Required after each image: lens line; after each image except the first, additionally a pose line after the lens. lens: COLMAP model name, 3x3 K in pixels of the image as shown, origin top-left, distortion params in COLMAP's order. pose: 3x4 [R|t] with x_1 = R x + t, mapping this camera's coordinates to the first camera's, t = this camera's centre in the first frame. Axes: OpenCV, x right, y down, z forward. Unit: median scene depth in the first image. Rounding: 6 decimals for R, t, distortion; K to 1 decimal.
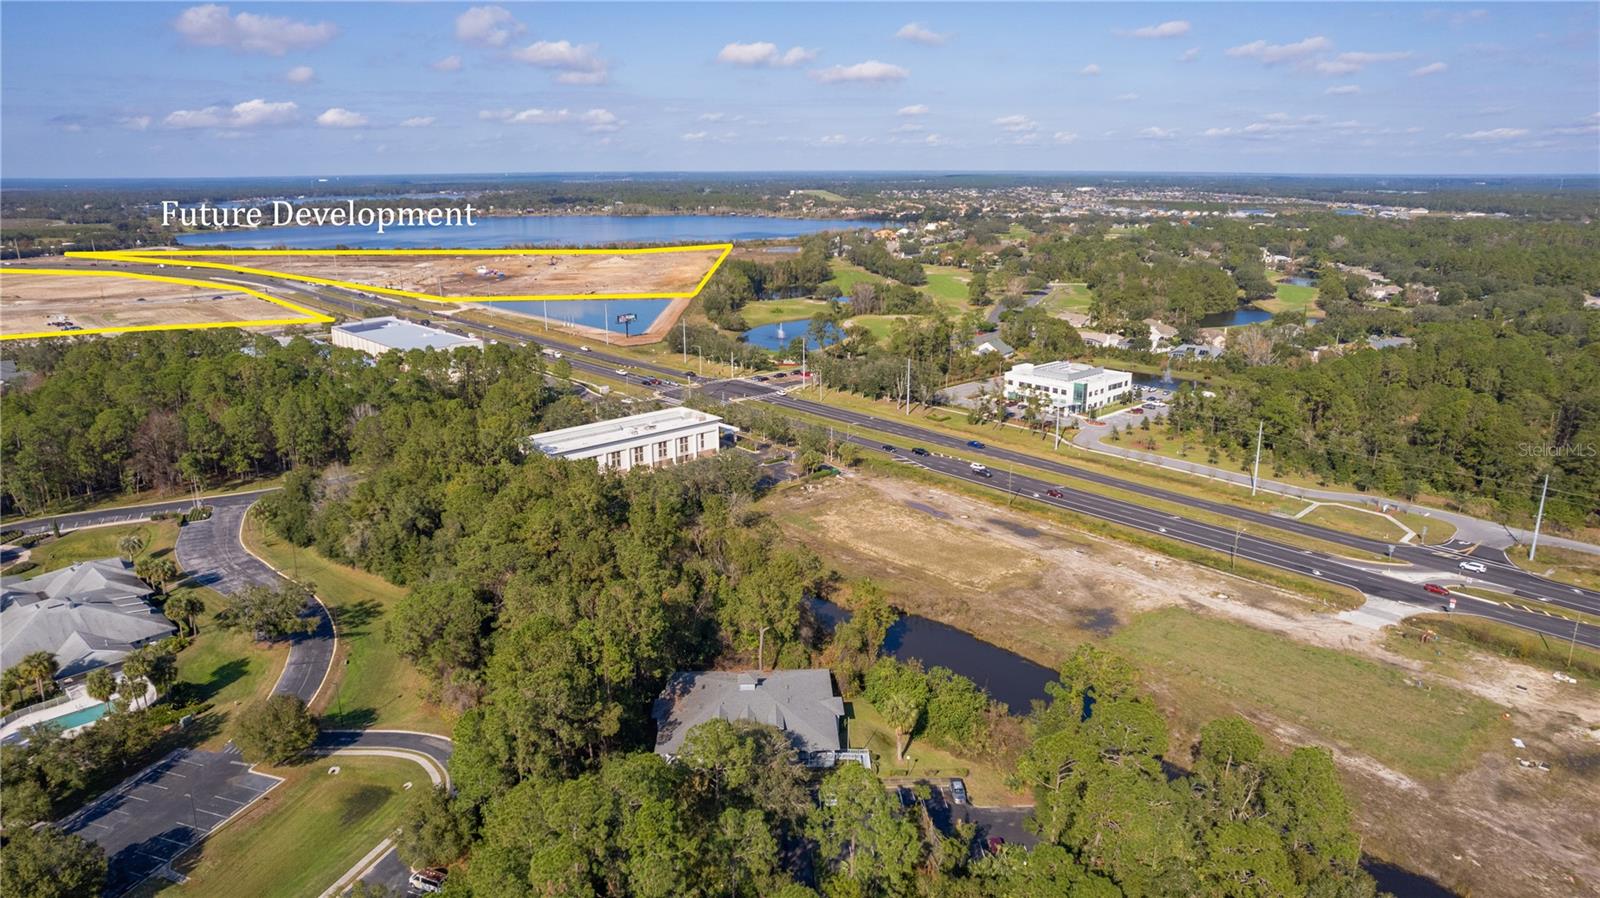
lens RADIAL K [[1033.8, 0, 800.2], [0, 1033.8, 440.7], [0, 0, 1]] dist [-0.071414, 0.058229]
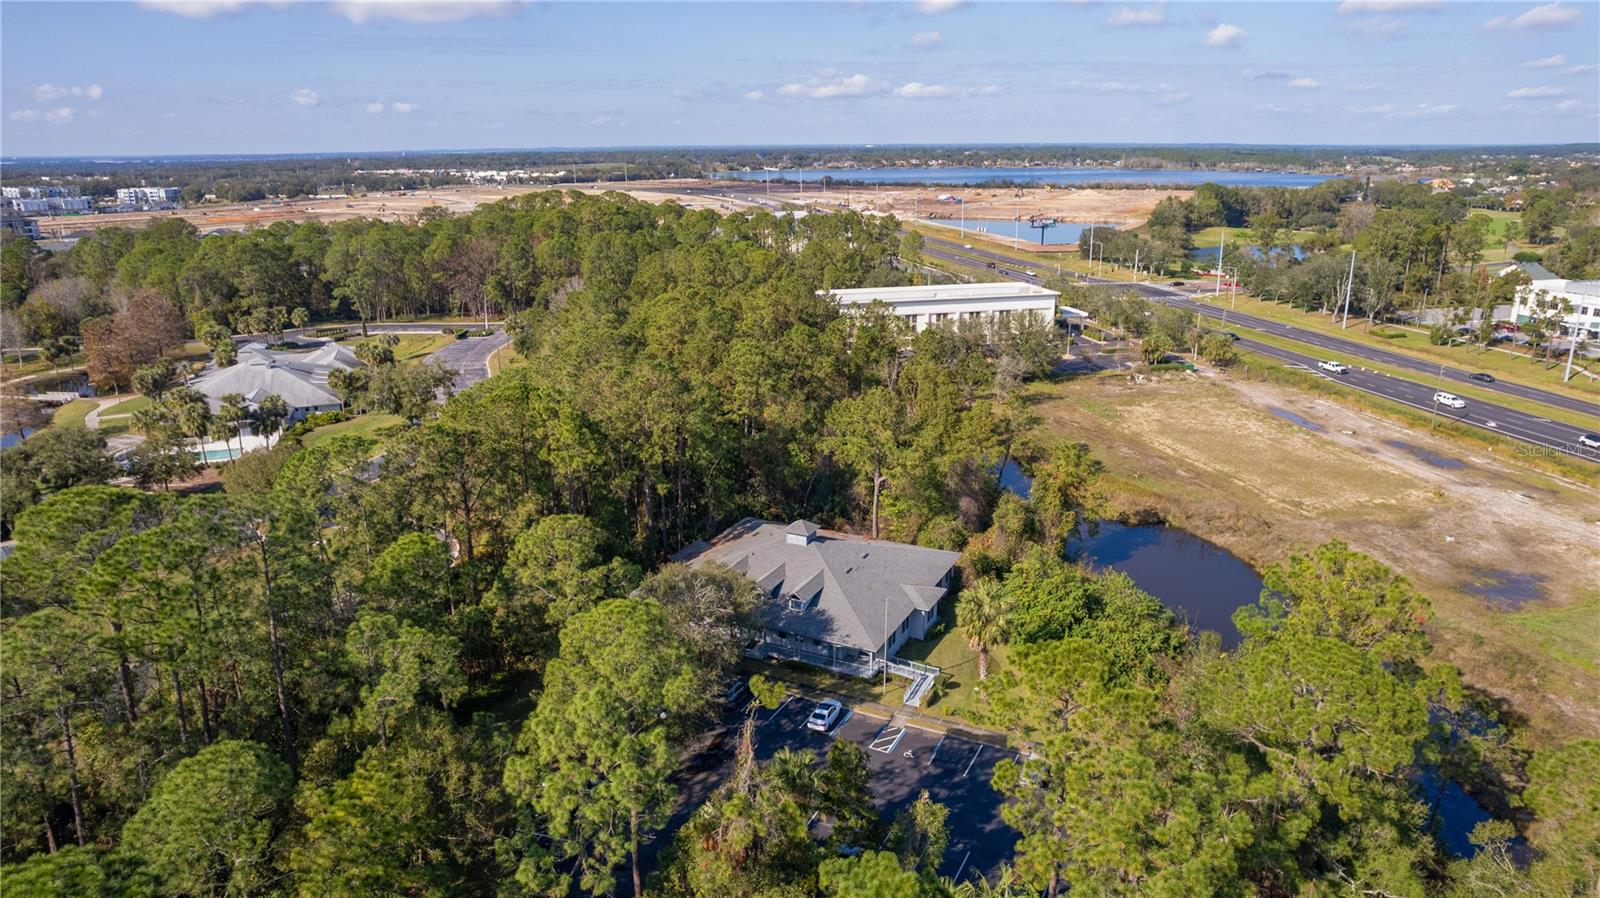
lens RADIAL K [[1033.8, 0, 795.6], [0, 1033.8, 449.1], [0, 0, 1]] dist [-0.071414, 0.058229]
pose [[0.877373, 0.133184, -0.460953, 0.159762], [-0.118058, 0.991091, 0.061648, 0.091474], [0.465057, 0.000331, 0.885281, 0.267609]]
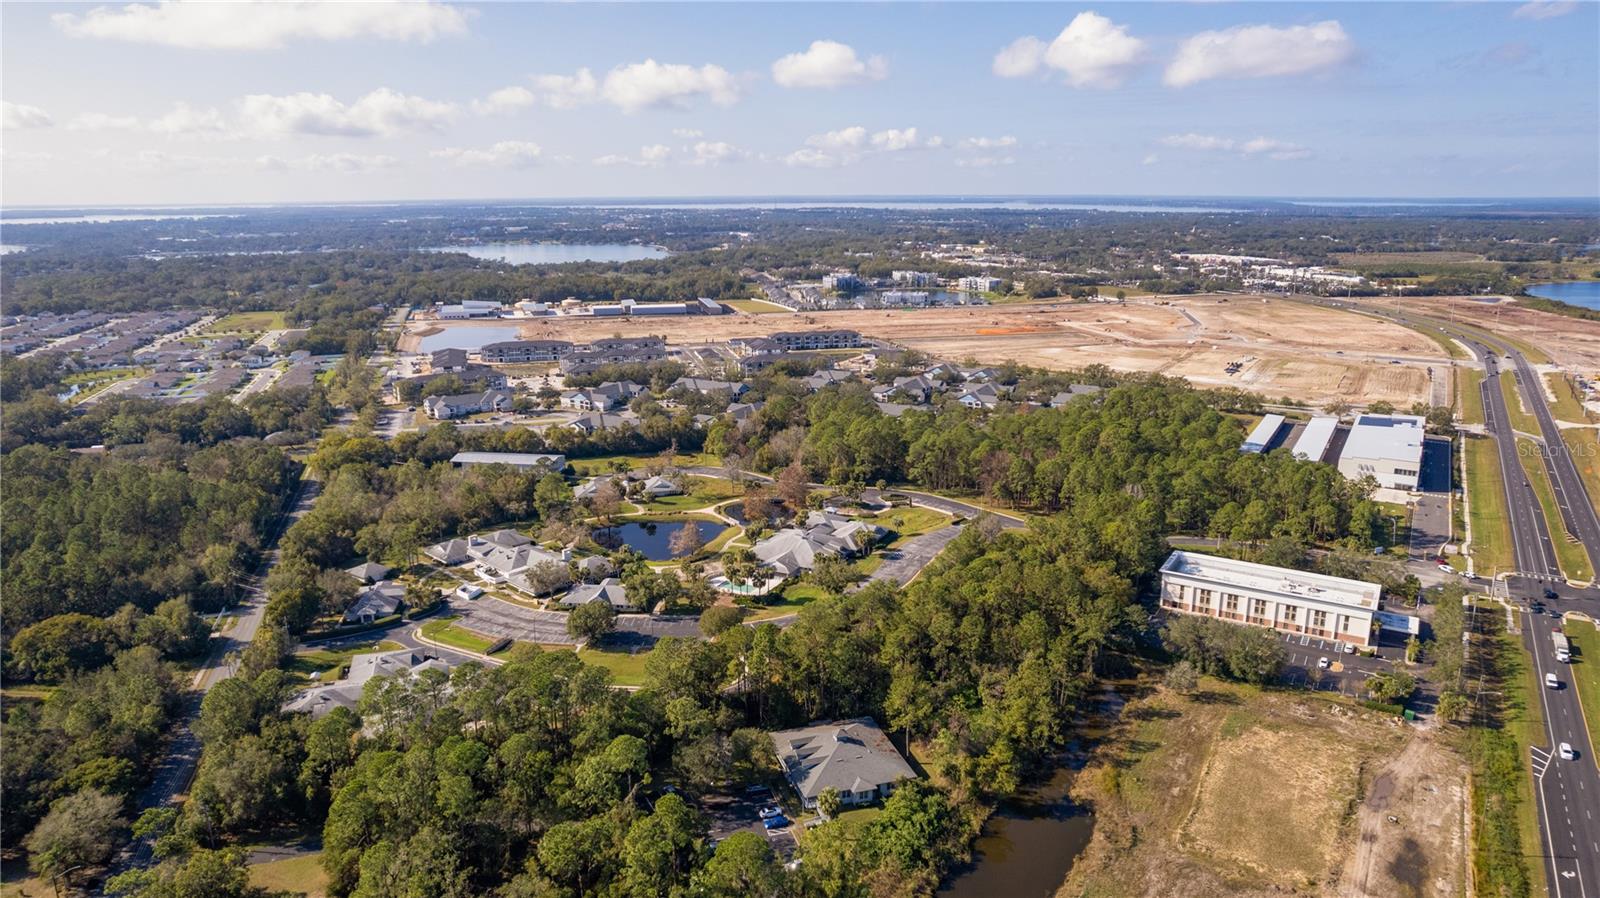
lens RADIAL K [[1033.8, 0, 797.3], [0, 1033.8, 440.5], [0, 0, 1]] dist [-0.071414, 0.058229]
pose [[0.267523, 0.231801, -0.935254, 0.746008], [-0.246194, 0.954858, 0.166238, -0.237521], [0.931568, 0.185782, 0.312515, 0.286195]]
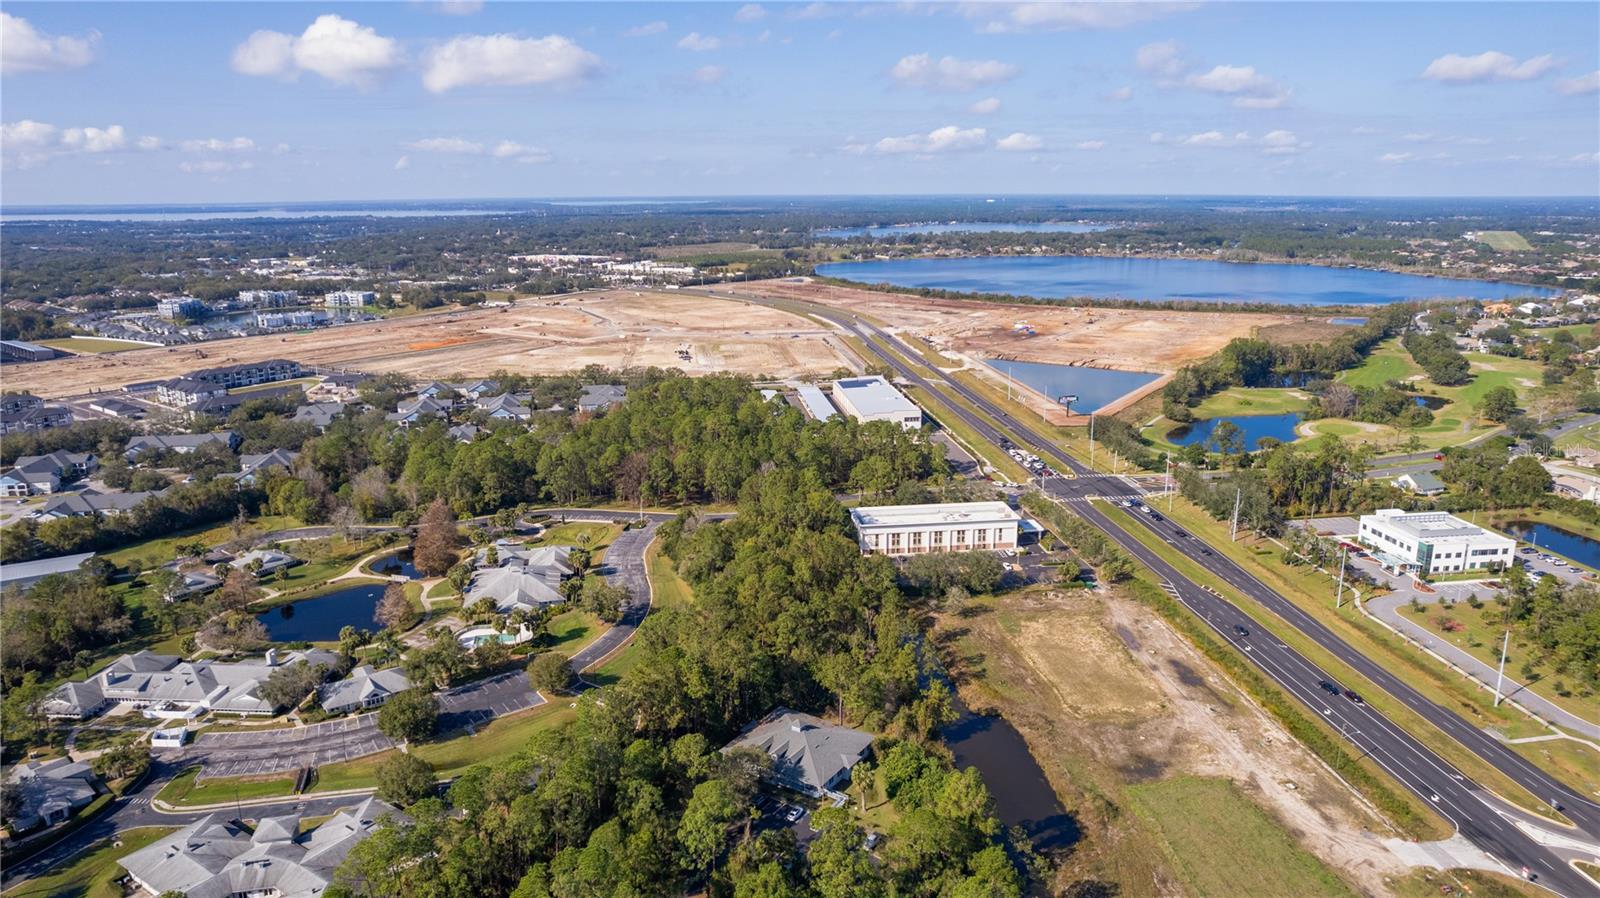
lens RADIAL K [[1033.8, 0, 799.5], [0, 1033.8, 439.4], [0, 0, 1]] dist [-0.071414, 0.058229]
pose [[0.817403, 0.136150, -0.559746, 0.462557], [-0.147145, 0.988783, 0.025630, -0.132784], [0.556956, 0.061413, 0.828268, -0.149039]]
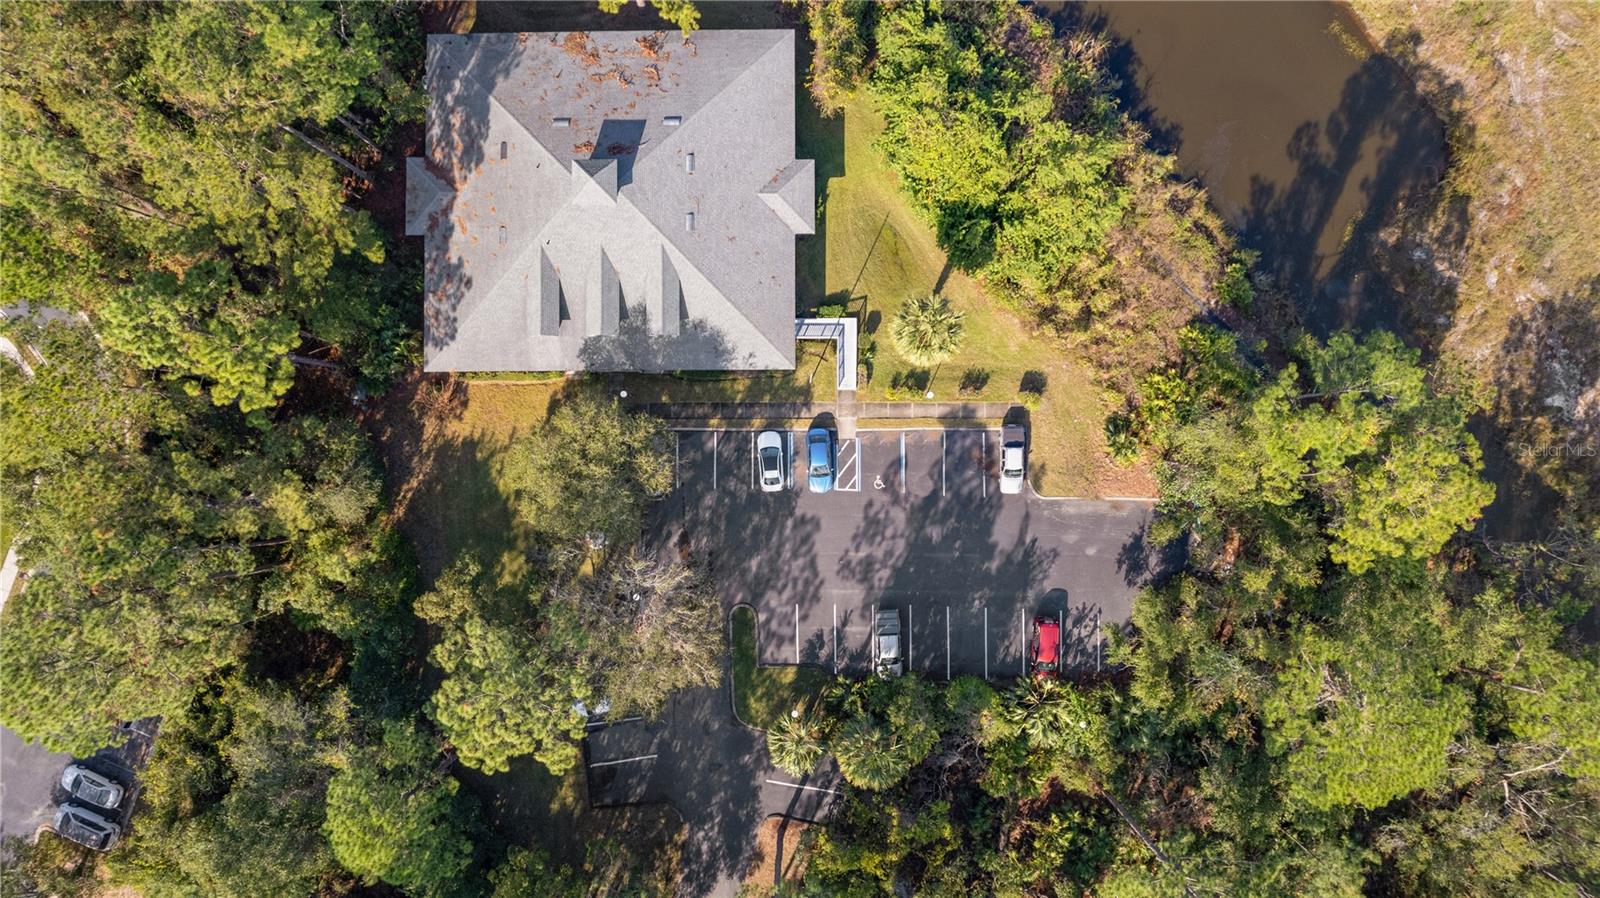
lens RADIAL K [[1033.8, 0, 804.7], [0, 1033.8, 422.2], [0, 0, 1]] dist [-0.071414, 0.058229]
pose [[0.999383, 0.031110, -0.016296, 0.031951], [0.007452, 0.265619, 0.964049, -0.106274], [0.034320, -0.963576, 0.265223, 0.514822]]
